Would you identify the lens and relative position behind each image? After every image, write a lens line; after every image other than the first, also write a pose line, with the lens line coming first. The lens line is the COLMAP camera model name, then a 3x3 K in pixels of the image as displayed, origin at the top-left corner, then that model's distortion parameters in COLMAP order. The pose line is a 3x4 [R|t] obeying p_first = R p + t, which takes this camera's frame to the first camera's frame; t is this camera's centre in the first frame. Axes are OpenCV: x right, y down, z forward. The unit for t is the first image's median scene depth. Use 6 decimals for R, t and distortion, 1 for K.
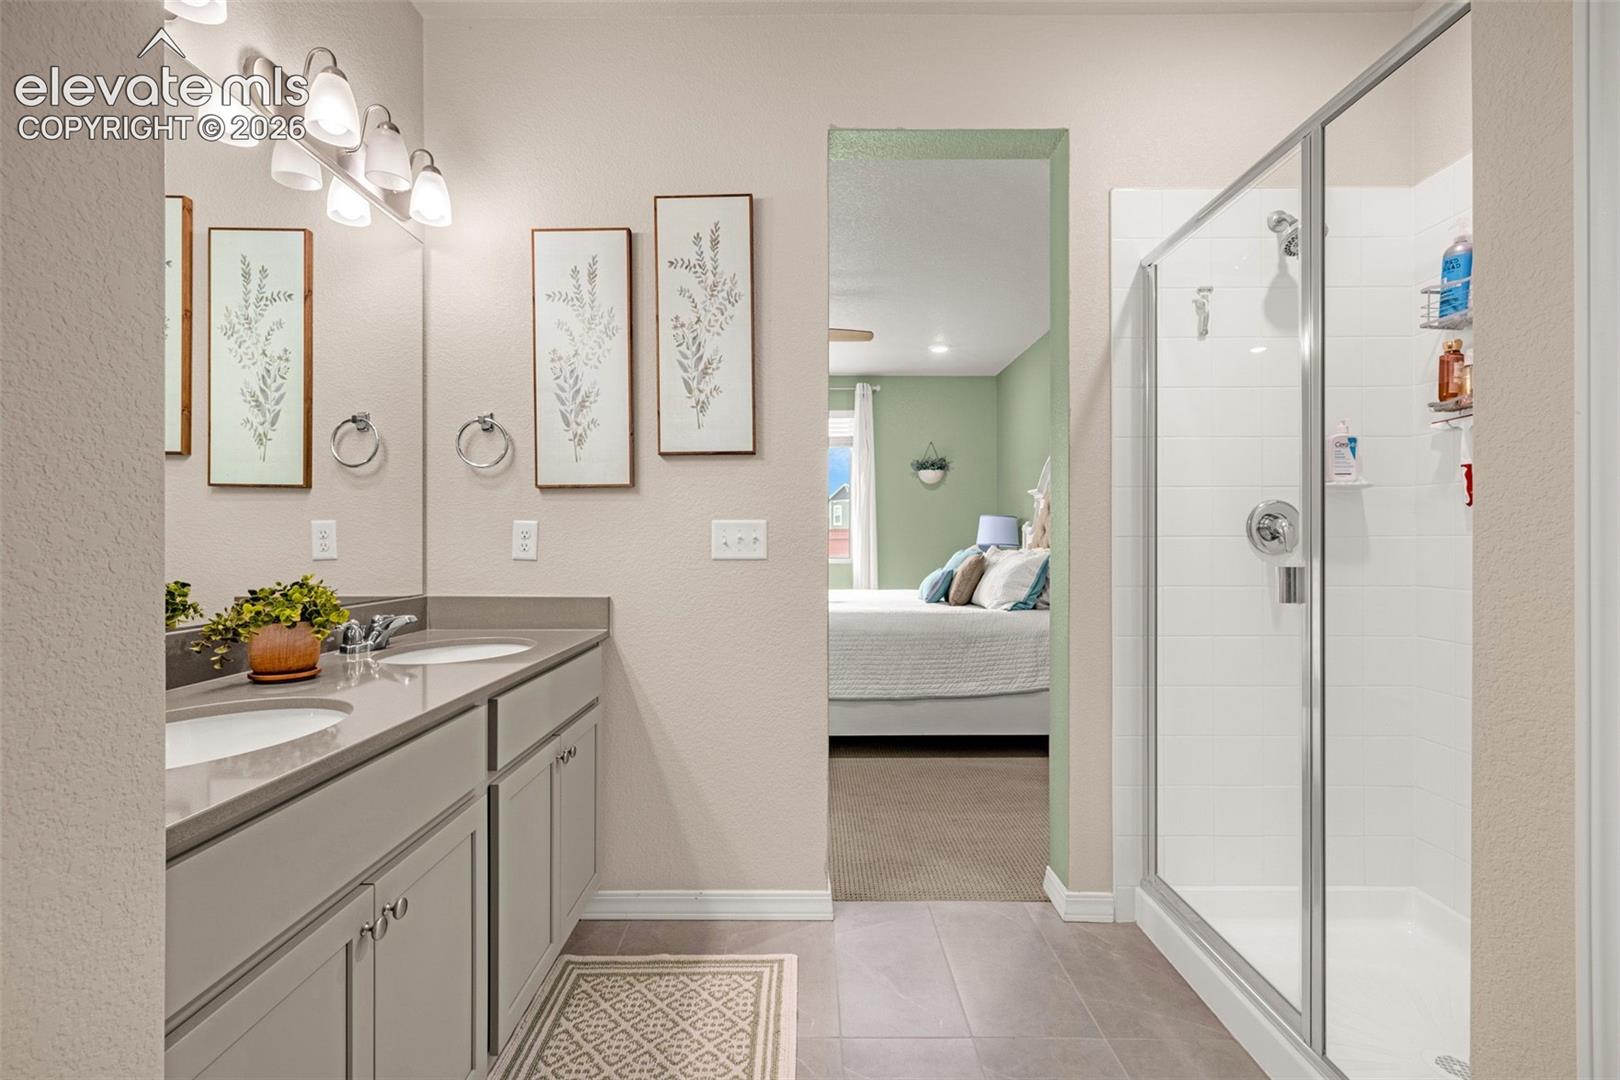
lens RADIAL K [[788.0, 0, 810.2], [0, 788.0, 535.6], [0, 0, 1]] dist [-0.000868, 0.000181]
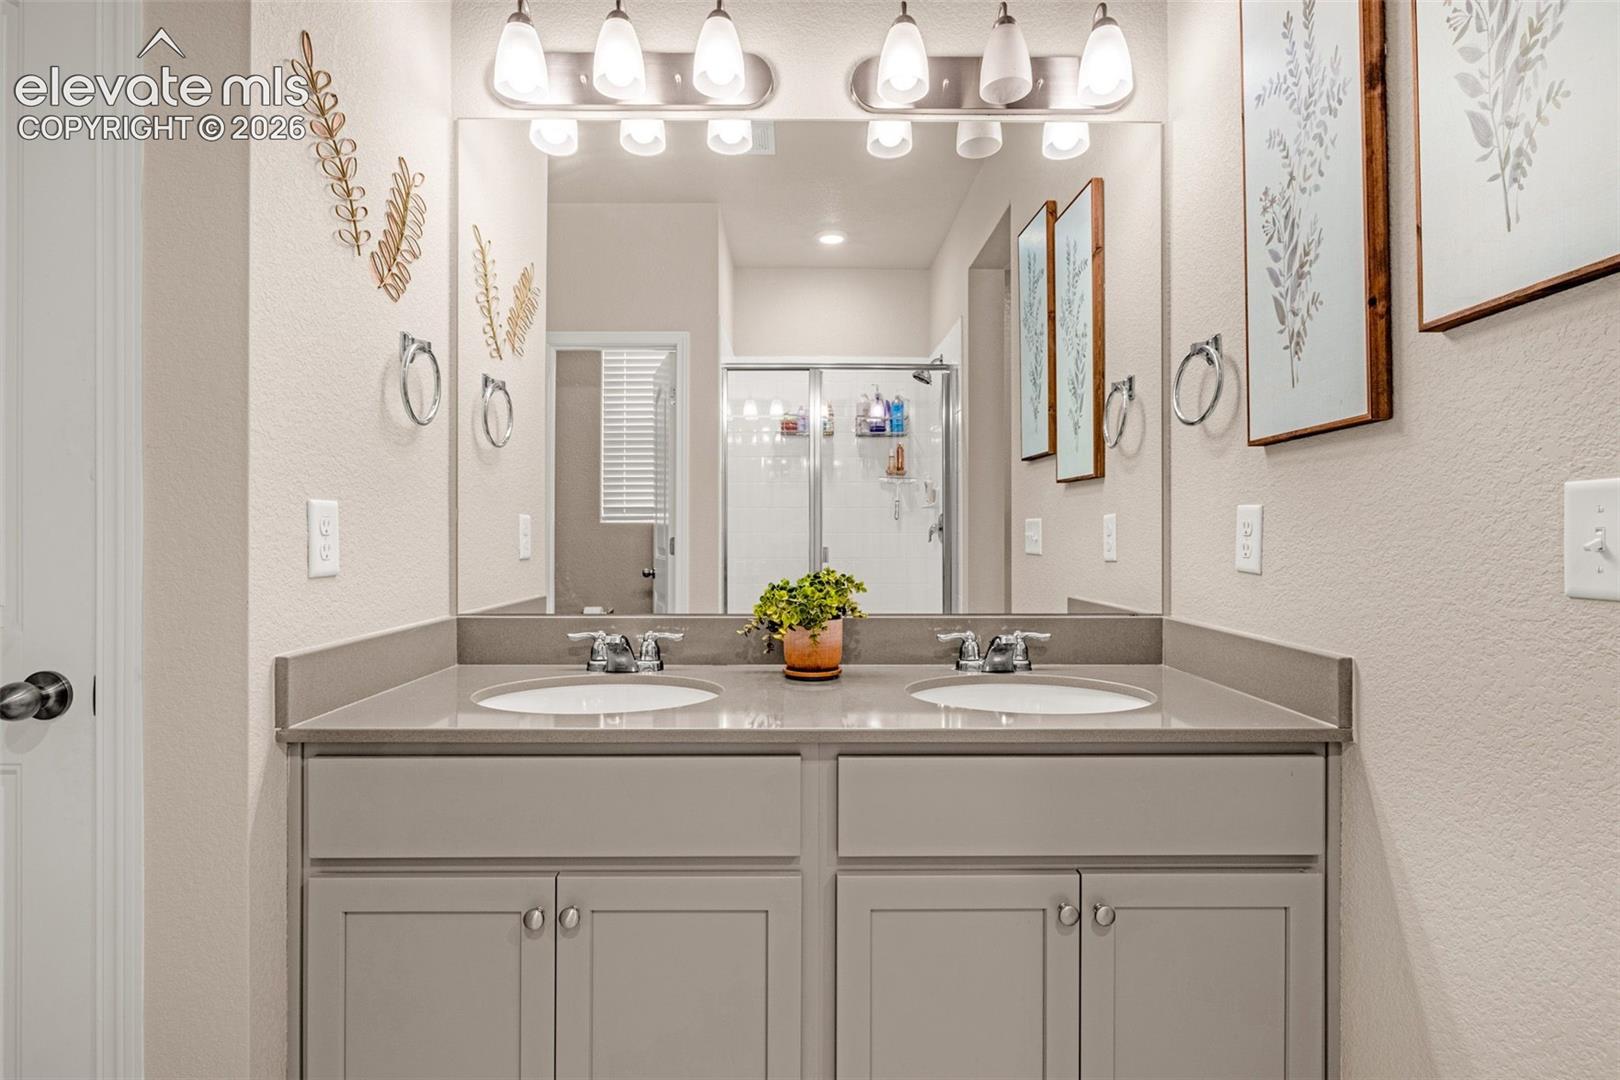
lens RADIAL K [[788.0, 0, 810.2], [0, 788.0, 535.6], [0, 0, 1]] dist [-0.000868, 0.000181]
pose [[0.009531, -0.002319, -0.999952, 0.217193], [-0.000312, 0.999997, -0.002322, 0.005013], [0.999955, 0.000335, 0.009530, 0.678137]]
